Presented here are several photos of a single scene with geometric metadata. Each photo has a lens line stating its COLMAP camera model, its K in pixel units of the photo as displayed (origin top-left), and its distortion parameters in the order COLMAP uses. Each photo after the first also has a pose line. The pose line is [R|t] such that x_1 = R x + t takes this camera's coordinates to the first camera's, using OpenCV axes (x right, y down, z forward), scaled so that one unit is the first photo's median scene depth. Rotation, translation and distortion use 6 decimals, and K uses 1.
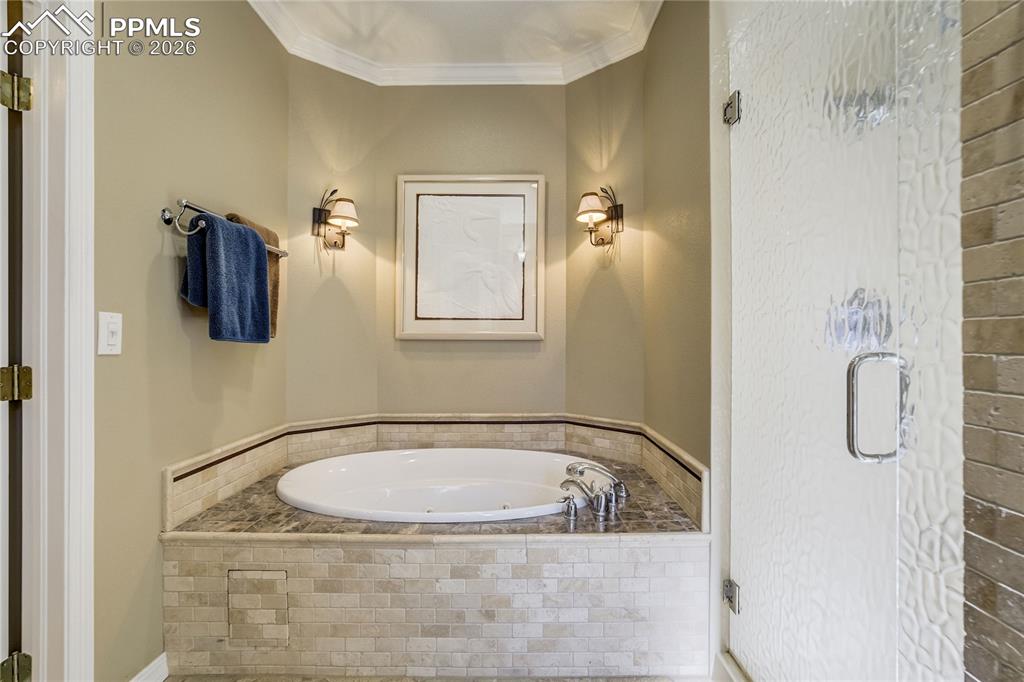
lens RADIAL K [[481.7, 0, 523.4], [0, 481.7, 347.0], [0, 0, 1]] dist [-0.050107, 0.030291]
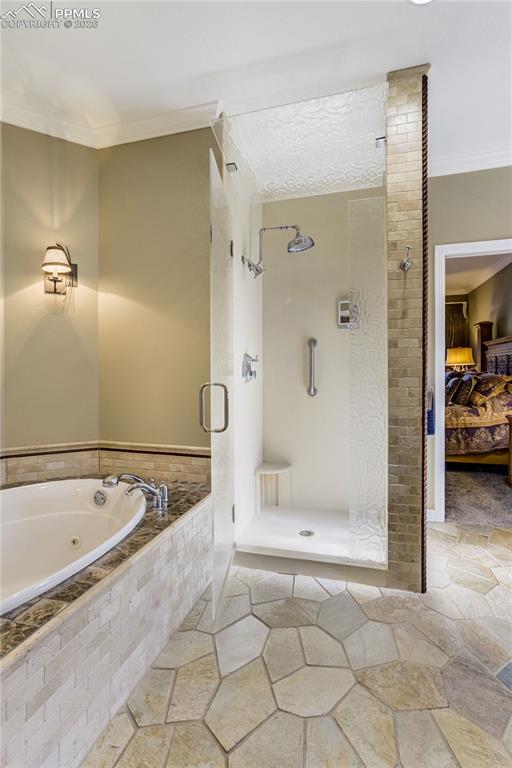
lens RADIAL K [[361.3, 0, 246.1], [0, 361.3, 388.5], [0, 0, 1]] dist [-0.050107, 0.030291]
pose [[0.298097, -0.034256, 0.953921, -0.781579], [0.020510, 0.999355, 0.029478, -0.002791], [-0.954315, 0.010778, 0.298607, 0.473518]]
